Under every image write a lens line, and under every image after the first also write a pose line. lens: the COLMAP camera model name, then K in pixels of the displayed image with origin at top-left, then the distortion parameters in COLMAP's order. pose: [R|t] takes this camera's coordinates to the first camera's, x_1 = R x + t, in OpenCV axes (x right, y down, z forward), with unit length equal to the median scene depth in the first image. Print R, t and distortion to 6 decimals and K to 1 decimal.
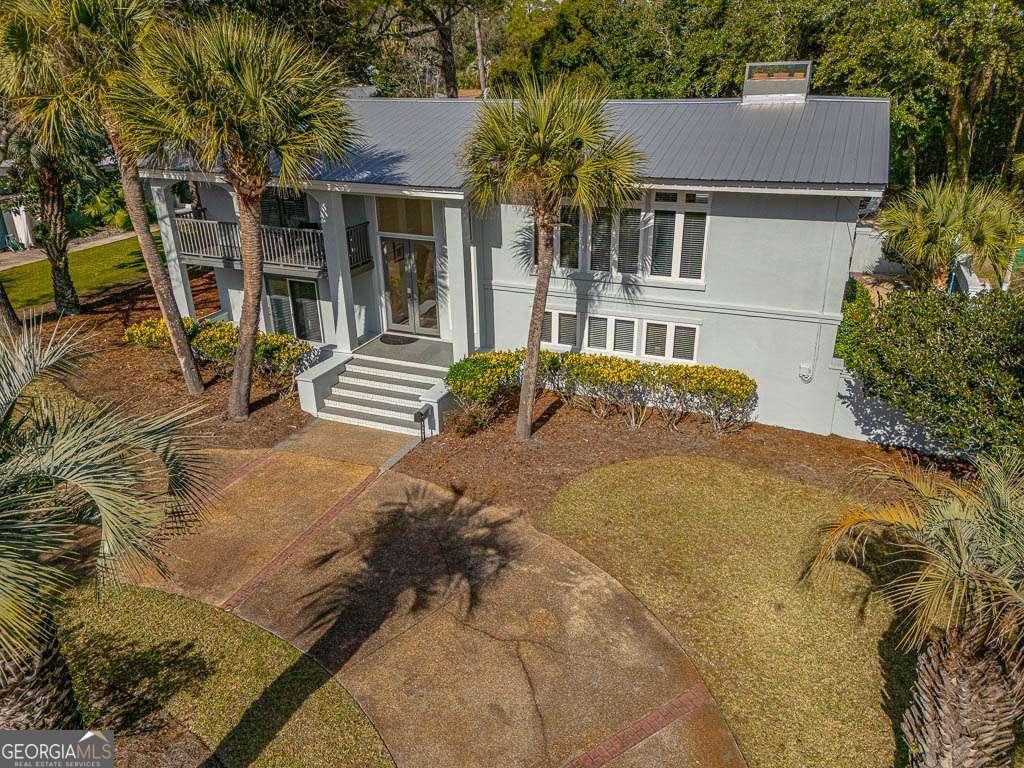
lens RADIAL K [[744.6, 0, 510.0], [0, 744.6, 383.1], [0, 0, 1]] dist [0.133557, -0.130933]
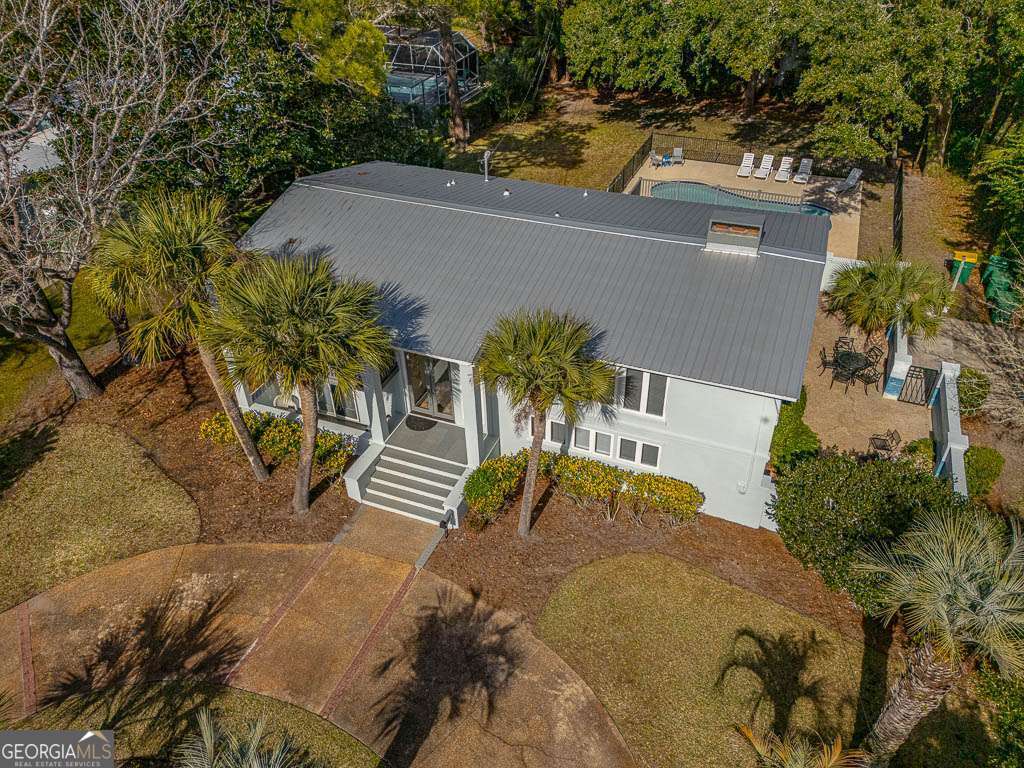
lens RADIAL K [[744.6, 0, 510.0], [0, 744.6, 383.1], [0, 0, 1]] dist [0.133557, -0.130933]
pose [[0.999925, -0.012231, 0.000710, -0.003525], [0.011746, 0.973552, 0.228161, -0.470099], [-0.003482, -0.228136, 0.973623, -0.207234]]
